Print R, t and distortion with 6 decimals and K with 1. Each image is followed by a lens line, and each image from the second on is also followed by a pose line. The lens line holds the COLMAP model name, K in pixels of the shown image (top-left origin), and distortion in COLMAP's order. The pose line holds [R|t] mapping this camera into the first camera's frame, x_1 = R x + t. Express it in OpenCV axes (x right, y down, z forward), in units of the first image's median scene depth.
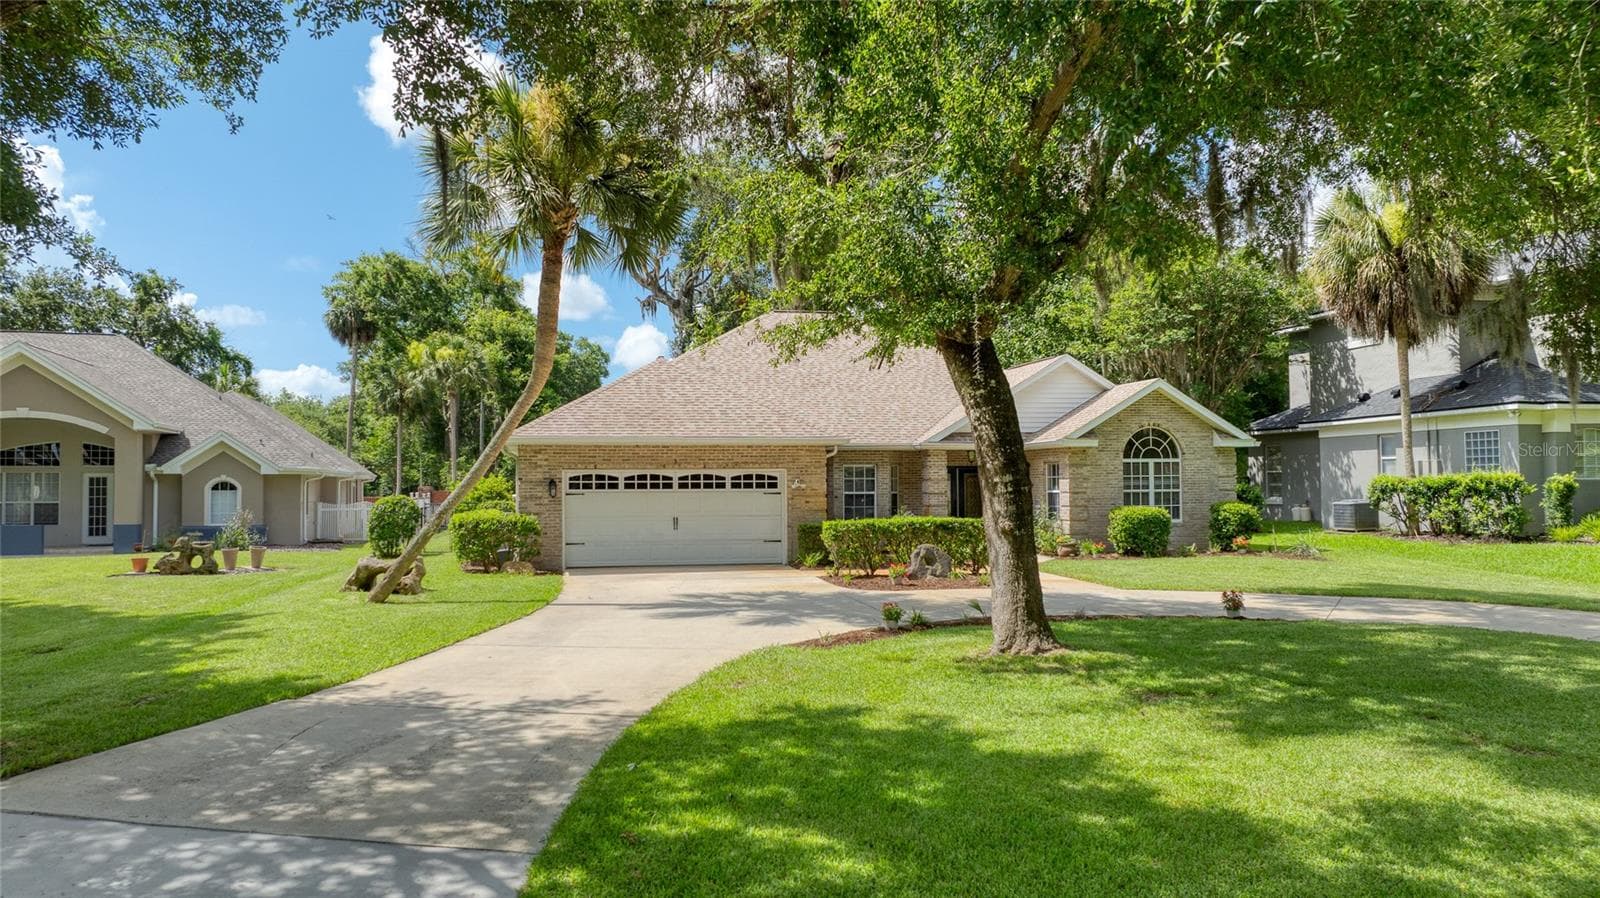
lens RADIAL K [[1137.3, 0, 798.8], [0, 1137.3, 449.8], [0, 0, 1]] dist [-0.017255, 0.003583]
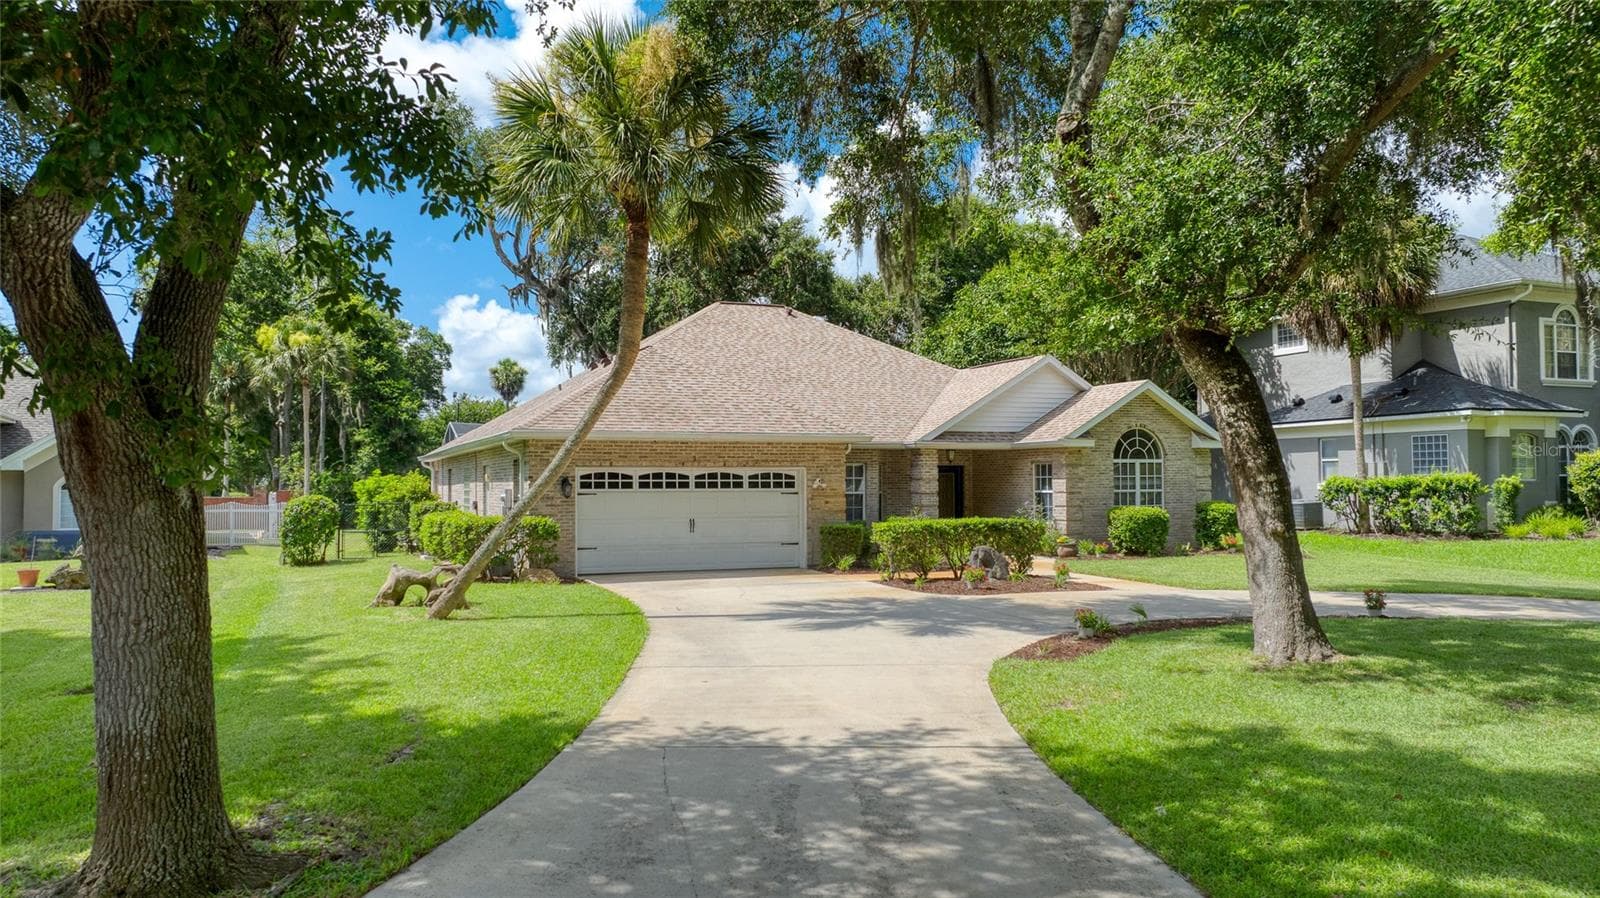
lens RADIAL K [[1137.3, 0, 801.4], [0, 1137.3, 454.5], [0, 0, 1]] dist [-0.017255, 0.003583]
pose [[0.981576, 0.006850, 0.190948, -0.180451], [-0.007645, 0.999965, 0.003426, 0.002527], [-0.190918, -0.004823, 0.981594, 0.064451]]
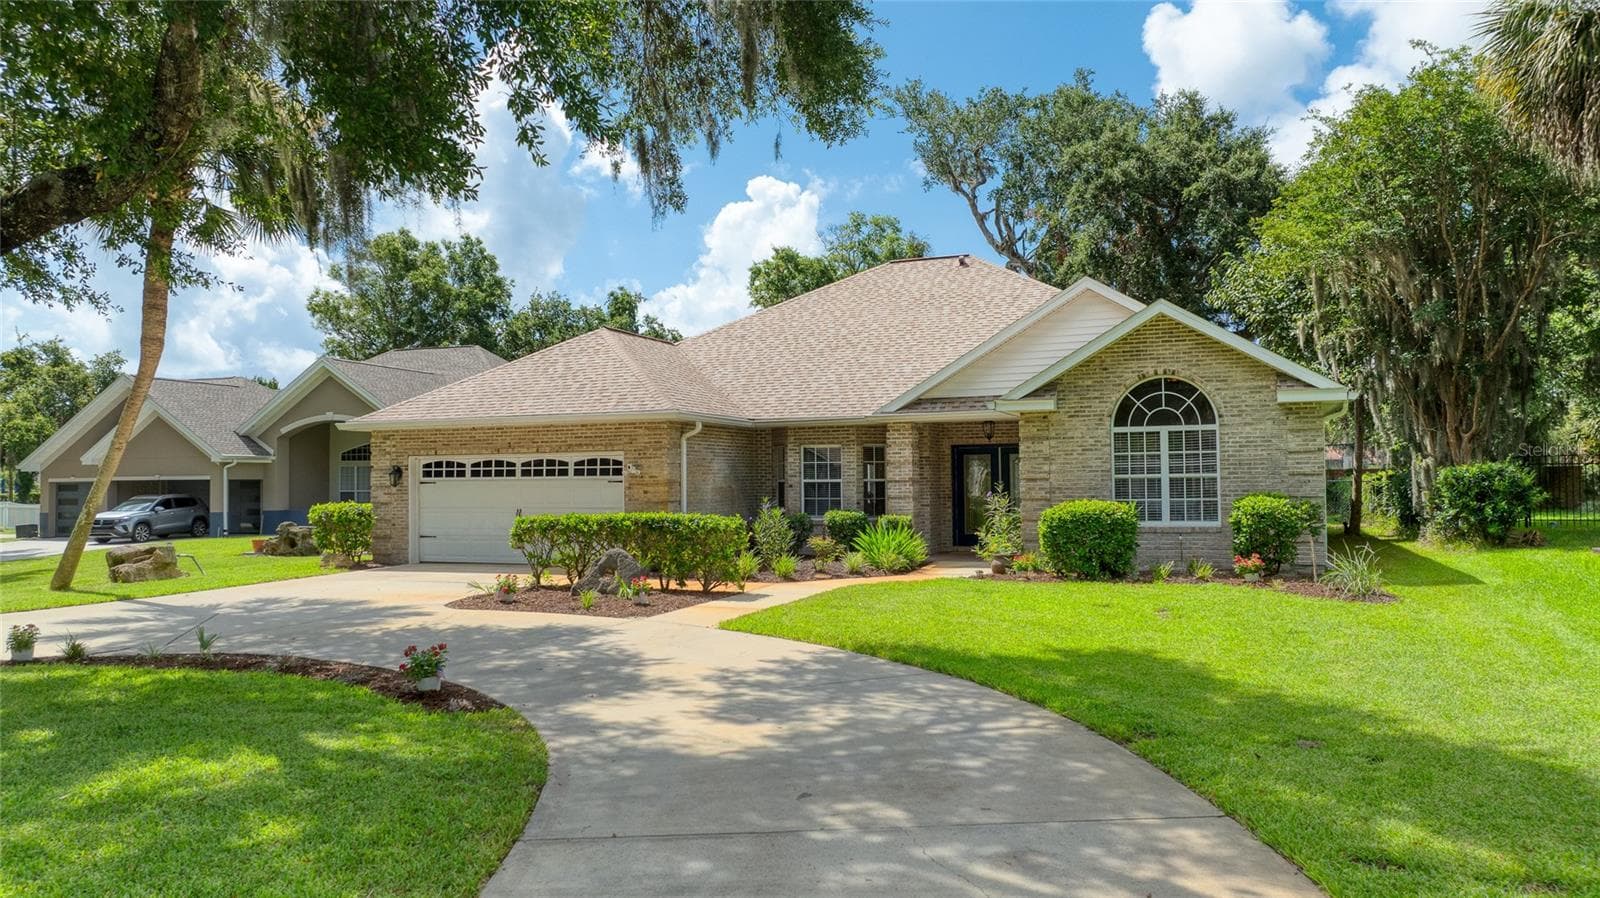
lens RADIAL K [[1137.3, 0, 802.7], [0, 1137.3, 447.4], [0, 0, 1]] dist [-0.017255, 0.003583]
pose [[0.830847, -0.019355, -0.556165, 0.505361], [0.022787, 0.999740, -0.000751, 0.016035], [0.556035, -0.012050, 0.831072, 0.362856]]
